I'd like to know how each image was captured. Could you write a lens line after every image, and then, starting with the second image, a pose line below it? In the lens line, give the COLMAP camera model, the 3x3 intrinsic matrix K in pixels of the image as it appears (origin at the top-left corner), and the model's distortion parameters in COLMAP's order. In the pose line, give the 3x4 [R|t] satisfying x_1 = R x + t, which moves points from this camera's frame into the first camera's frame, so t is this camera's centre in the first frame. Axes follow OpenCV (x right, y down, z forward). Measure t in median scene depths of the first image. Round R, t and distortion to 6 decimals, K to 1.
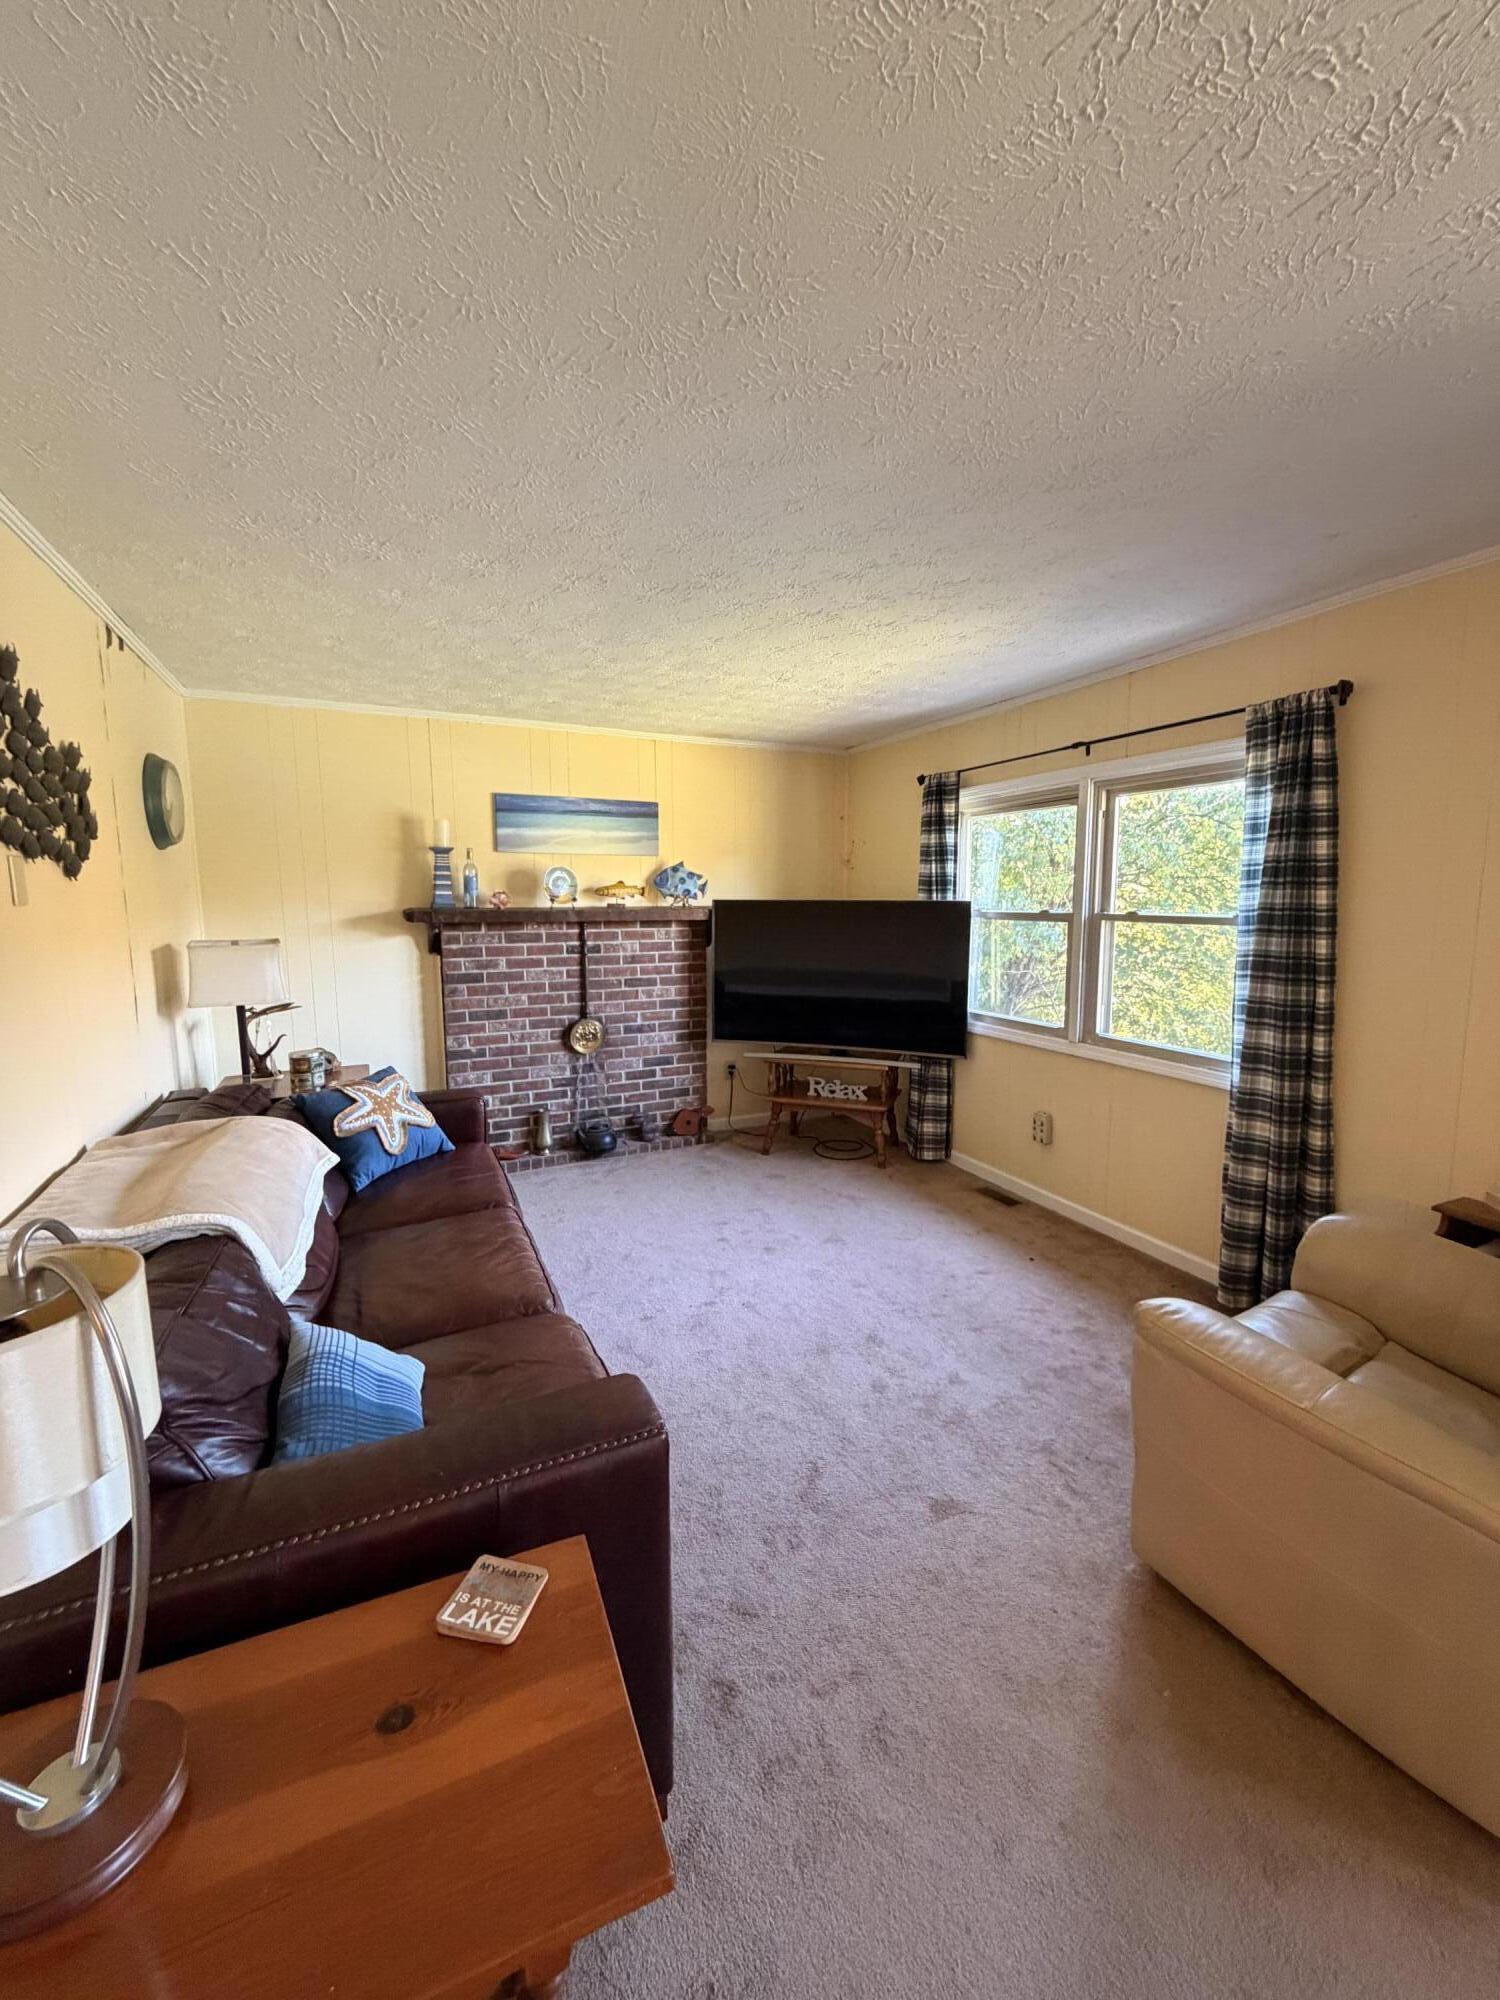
lens RADIAL K [[801.6, 0, 750.6], [0, 801.6, 995.7], [0, 0, 1]] dist [0.000493, 0.000436]
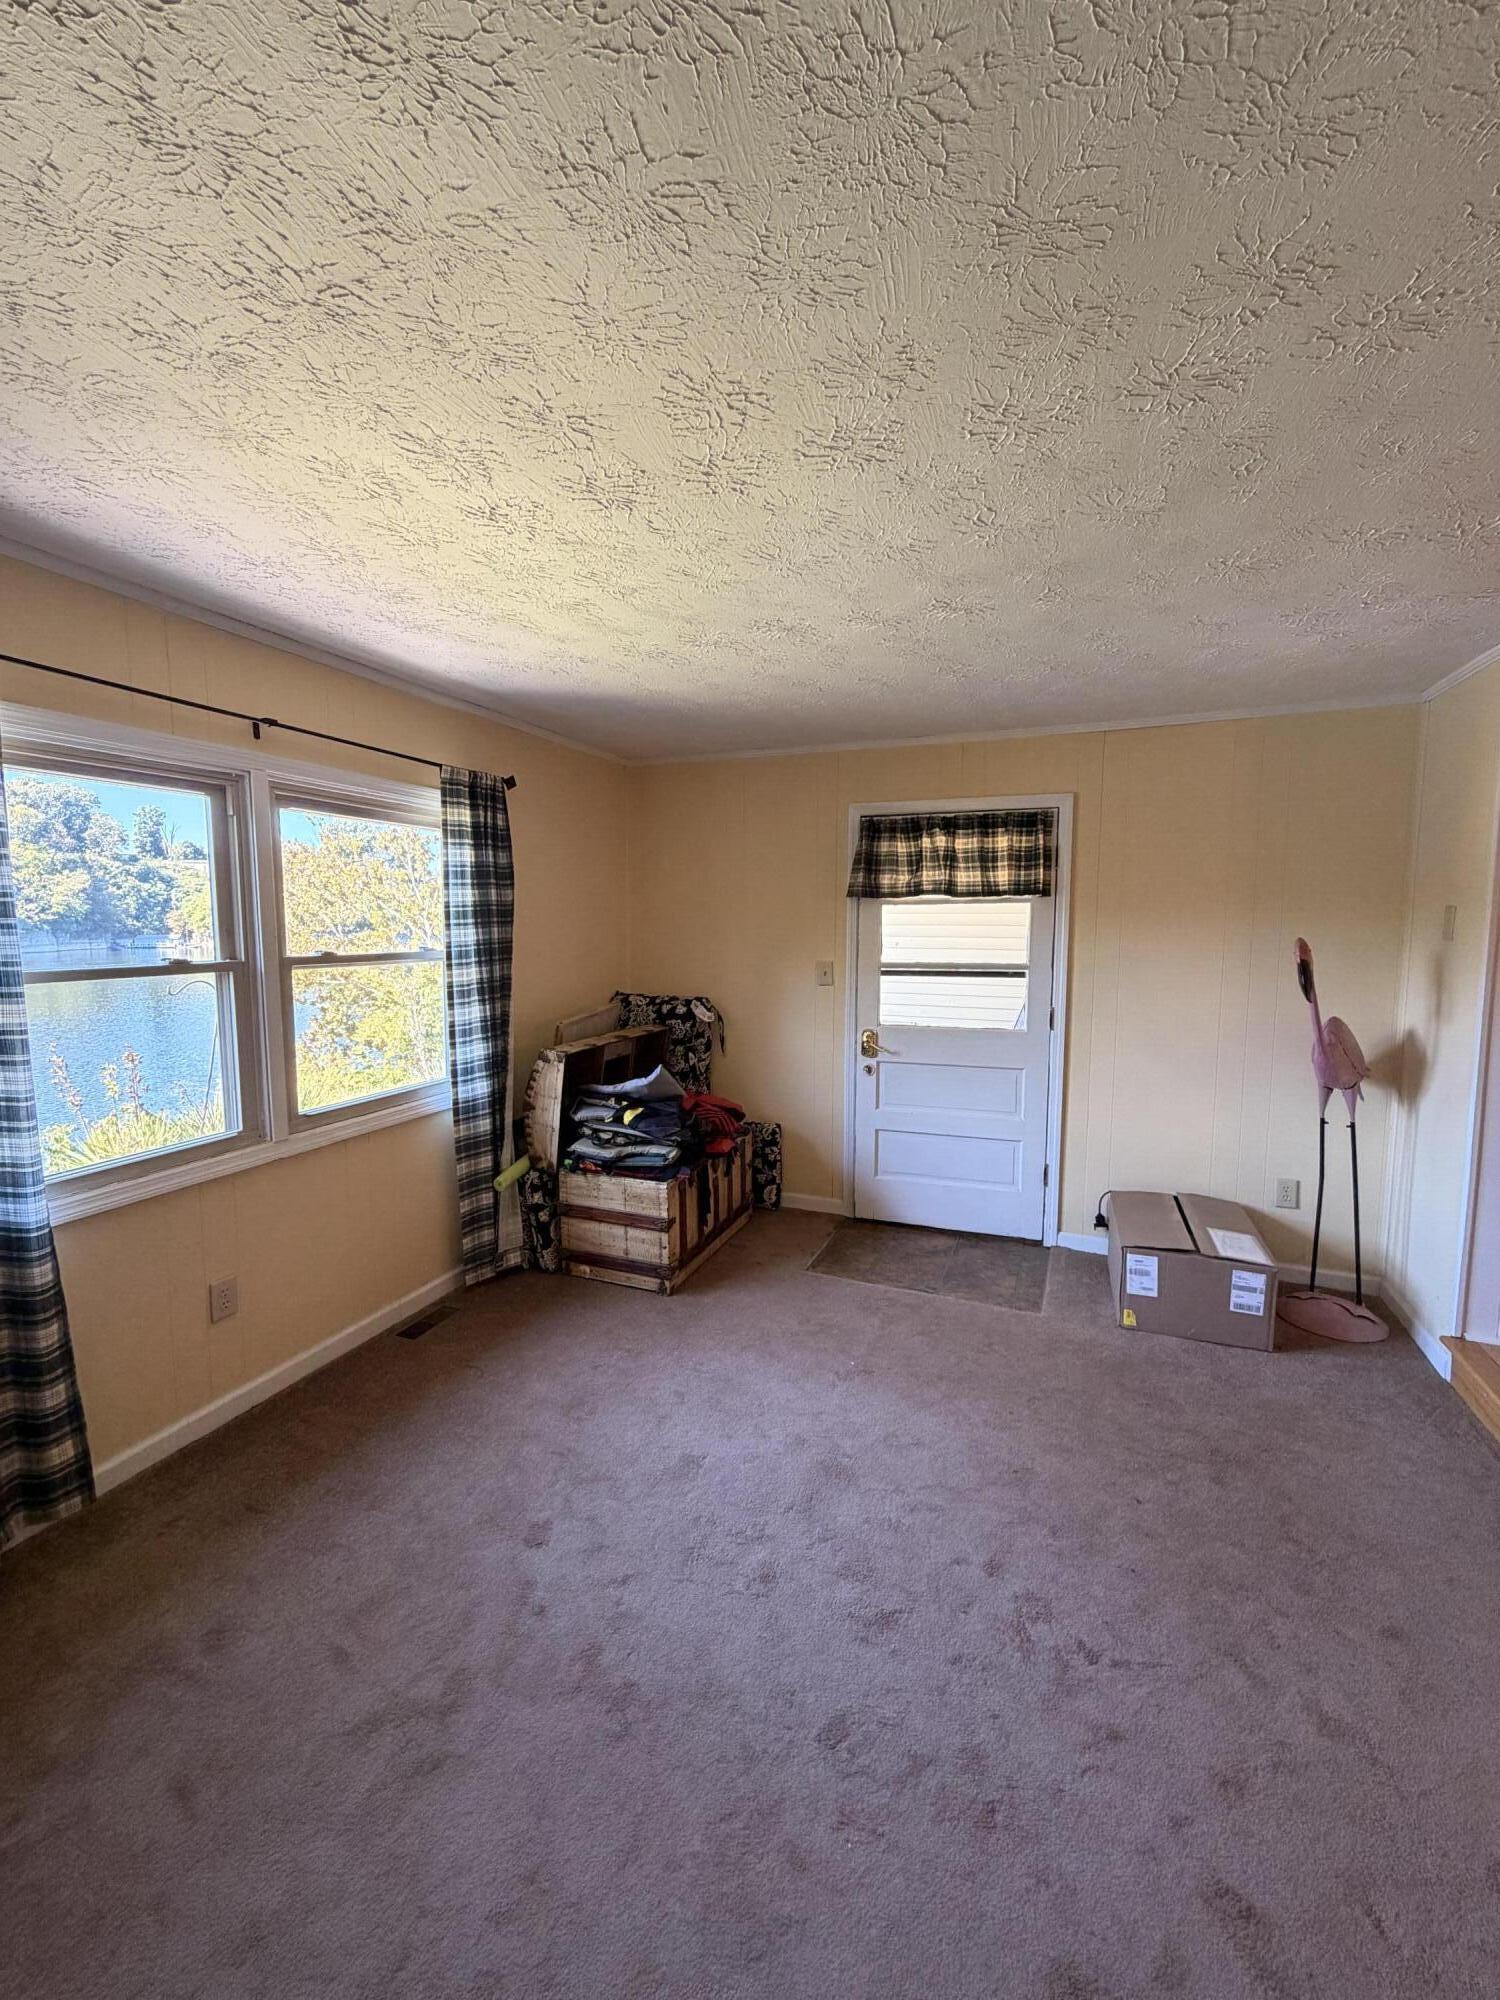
lens RADIAL K [[801.6, 0, 749.6], [0, 801.6, 997.5], [0, 0, 1]] dist [0.000493, 0.000436]
pose [[-0.683568, -0.061848, 0.727262, -0.441436], [0.093130, 0.980869, 0.170949, -0.166516], [-0.723921, 0.184586, -0.664730, 1.290758]]
